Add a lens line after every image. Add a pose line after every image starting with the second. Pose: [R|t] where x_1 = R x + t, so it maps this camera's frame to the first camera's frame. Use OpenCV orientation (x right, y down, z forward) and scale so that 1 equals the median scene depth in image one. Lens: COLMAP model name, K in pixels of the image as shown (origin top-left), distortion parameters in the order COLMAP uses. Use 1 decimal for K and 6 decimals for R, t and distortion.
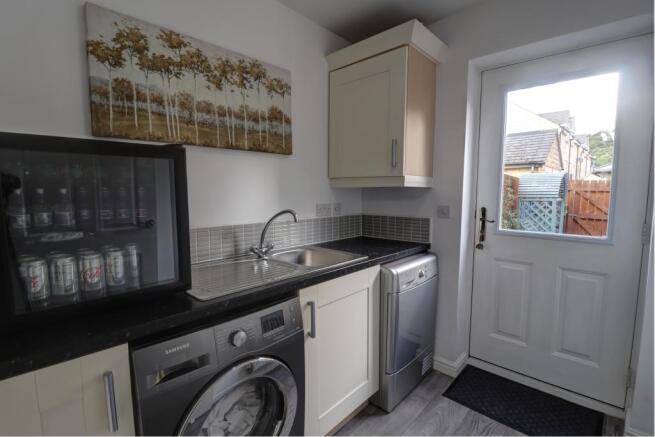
lens RADIAL K [[305.2, 0, 327.6], [0, 305.2, 219.7], [0, 0, 1]] dist [-0.016240, -0.001169]
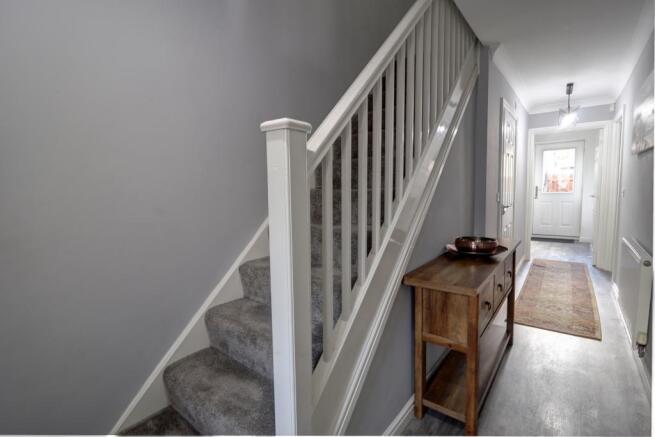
lens RADIAL K [[305.2, 0, 327.5], [0, 305.2, 216.2], [0, 0, 1]] dist [-0.016240, -0.001169]
pose [[0.997124, -0.031305, 0.069014, -2.013086], [0.031171, 0.999510, 0.003013, 0.208468], [-0.069074, -0.000853, 0.997611, -2.143674]]
